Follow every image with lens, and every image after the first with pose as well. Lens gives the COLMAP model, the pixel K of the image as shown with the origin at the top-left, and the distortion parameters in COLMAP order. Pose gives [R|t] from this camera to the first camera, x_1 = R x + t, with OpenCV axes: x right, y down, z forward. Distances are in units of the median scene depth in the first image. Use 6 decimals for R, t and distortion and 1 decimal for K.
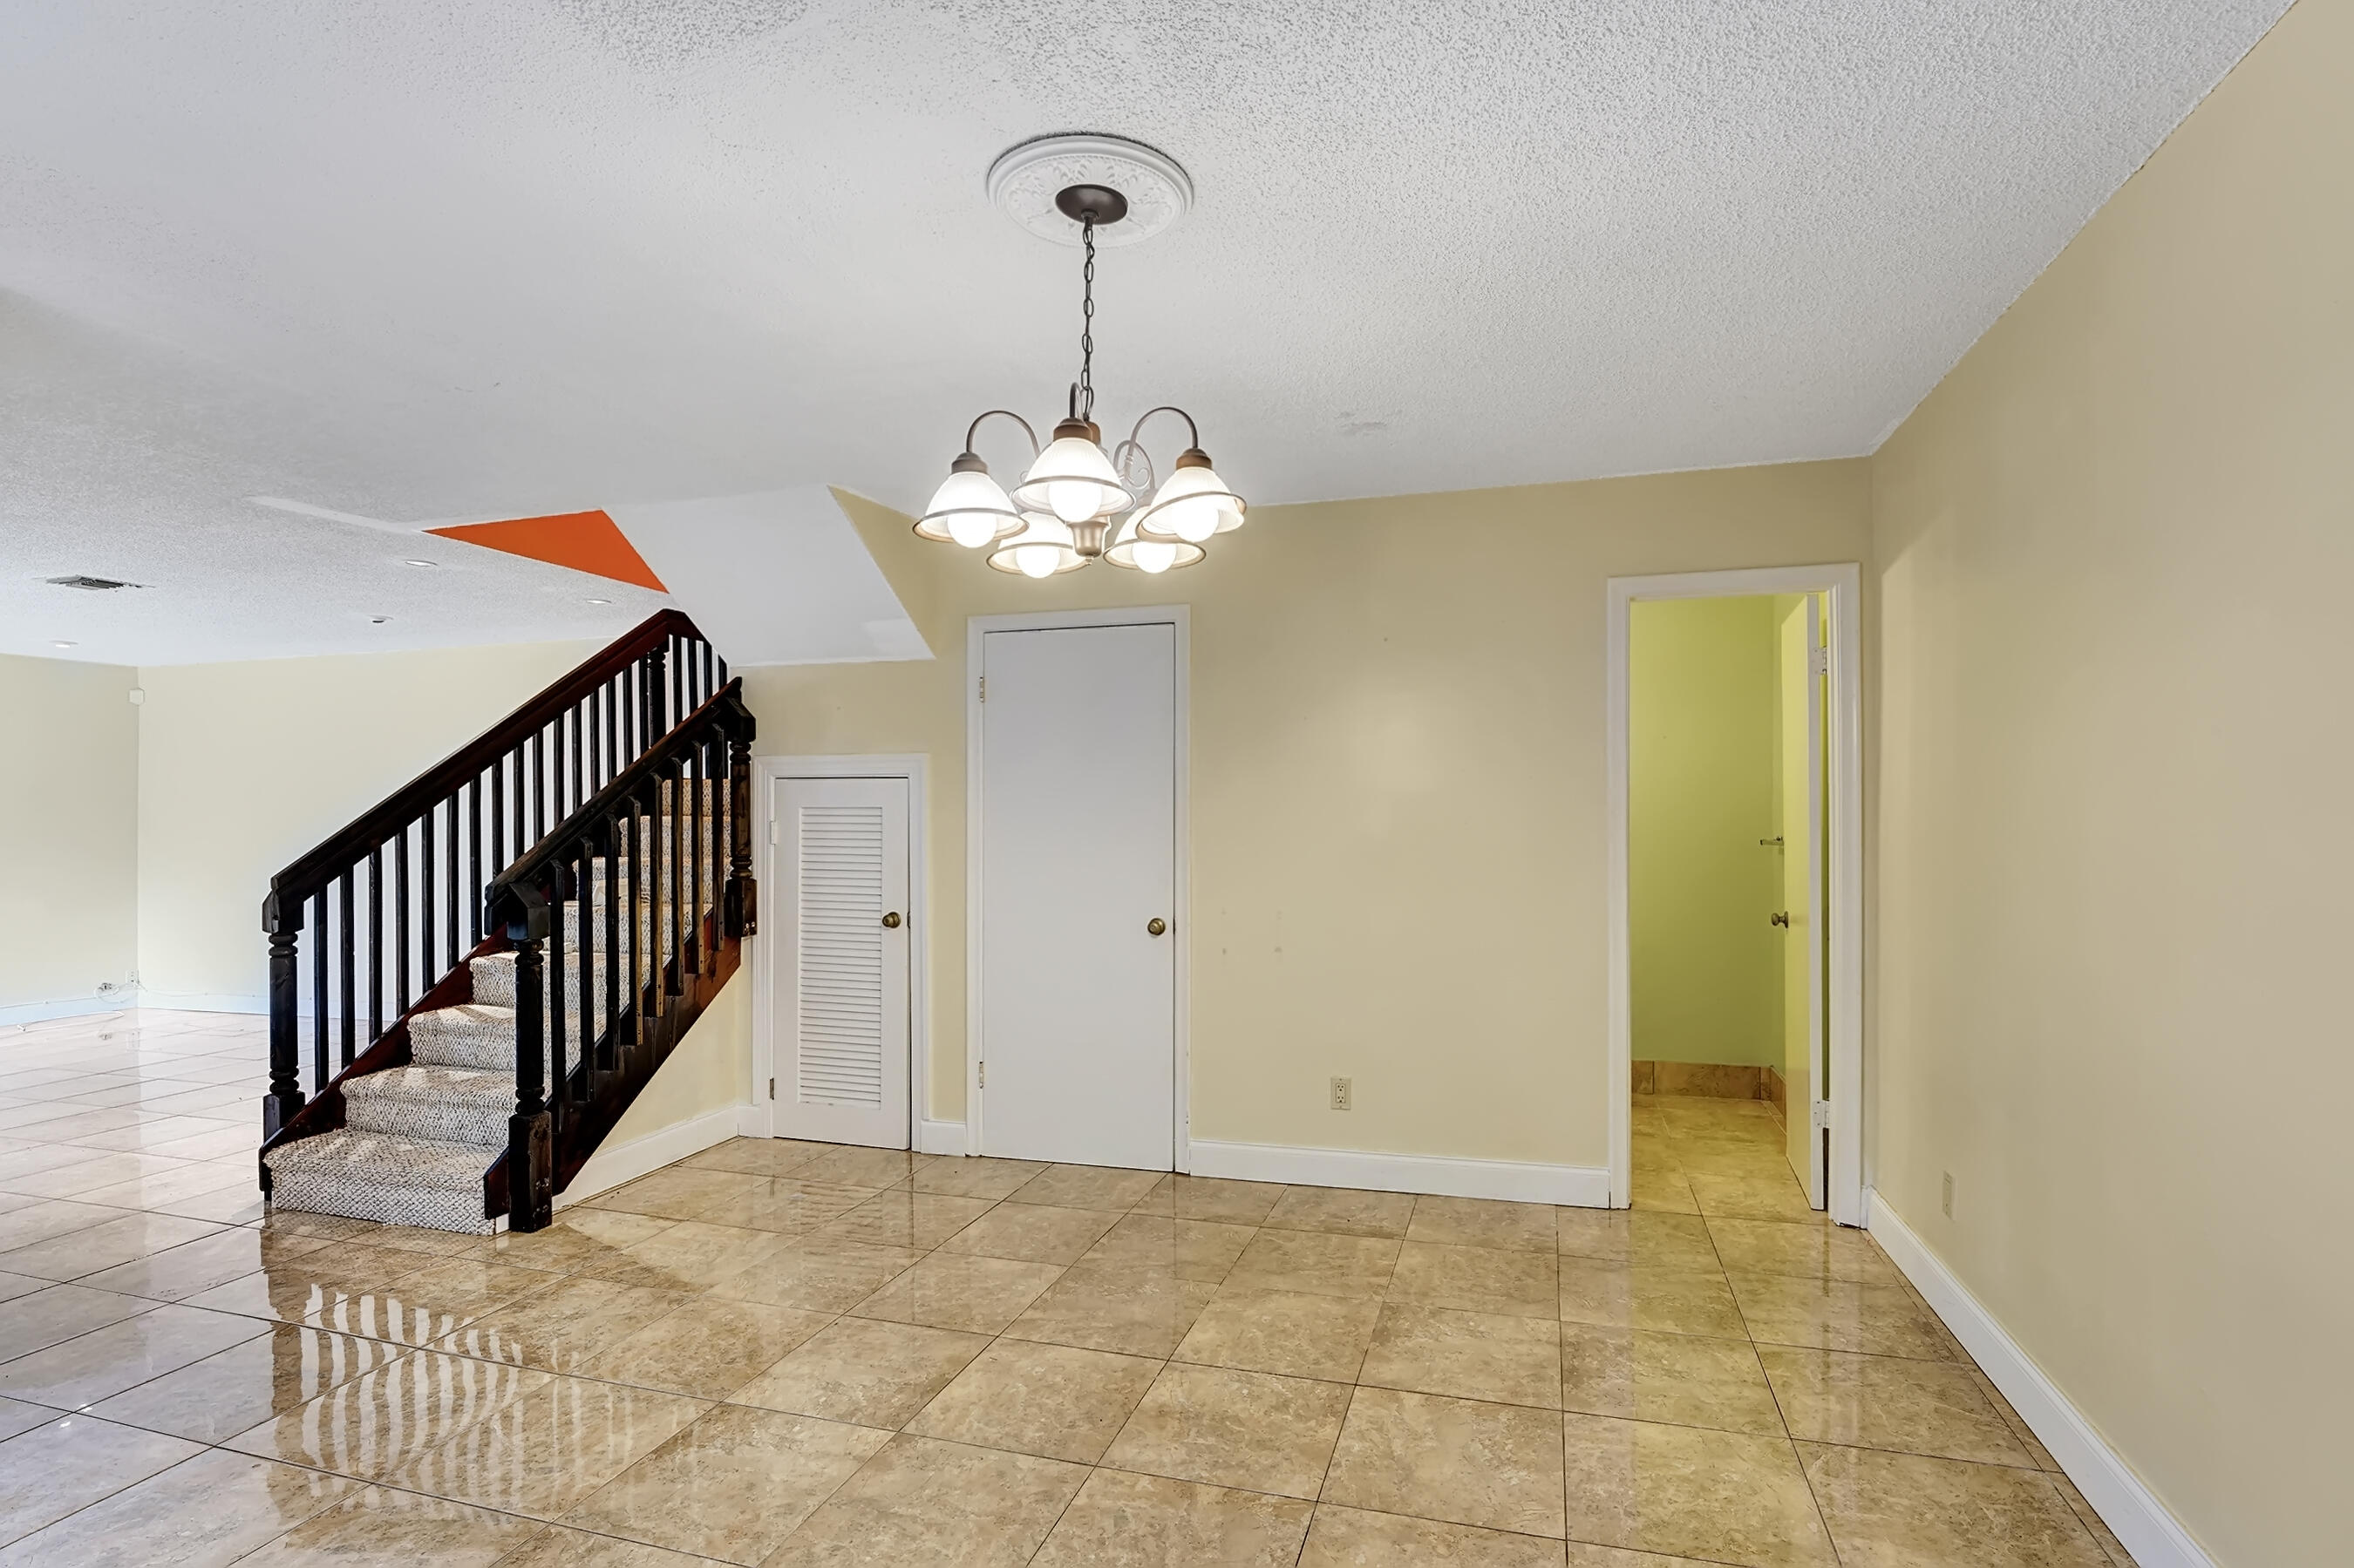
lens RADIAL K [[1131.1, 0, 1181.4], [0, 1131.1, 801.3], [0, 0, 1]] dist [-0.000548, -0.000369]
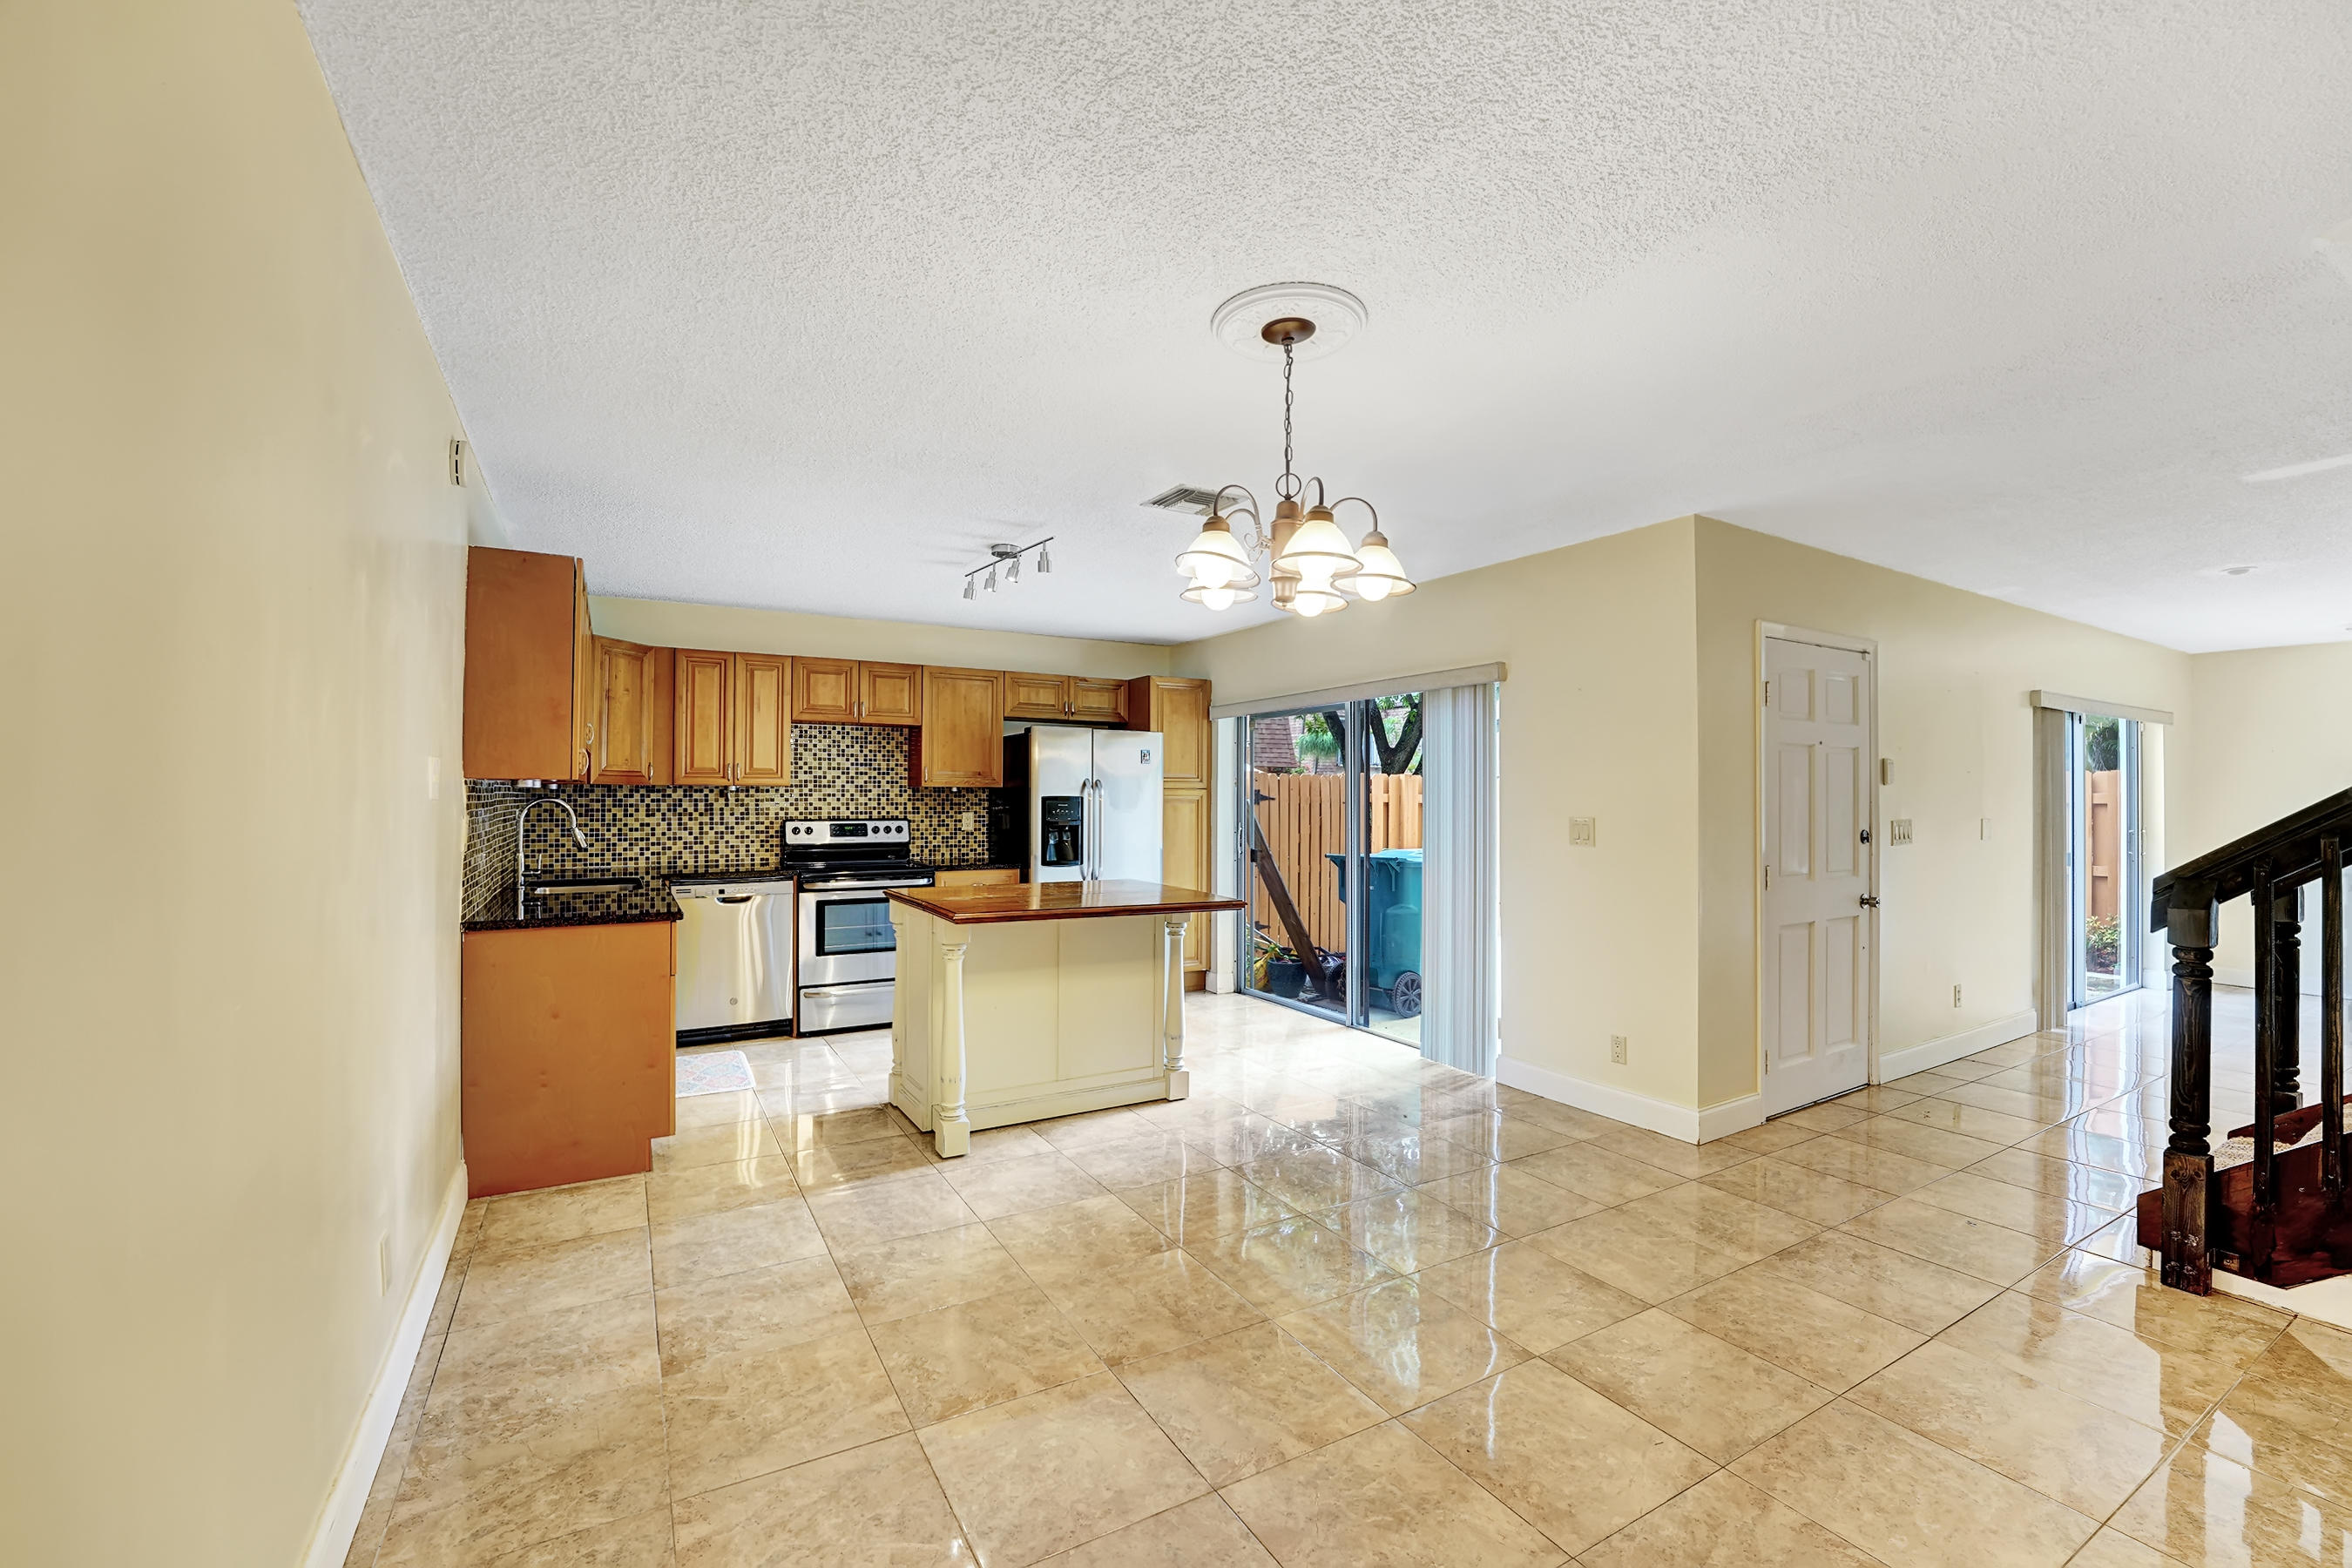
lens RADIAL K [[975.2, 0, 1180.7], [0, 975.2, 791.2], [0, 0, 1]] dist [-0.001674, -0.000050]
pose [[-0.670618, -0.002979, -0.741797, 0.671555], [0.007618, 0.999912, -0.010903, 0.013743], [0.741764, -0.012962, -0.670536, 1.349444]]
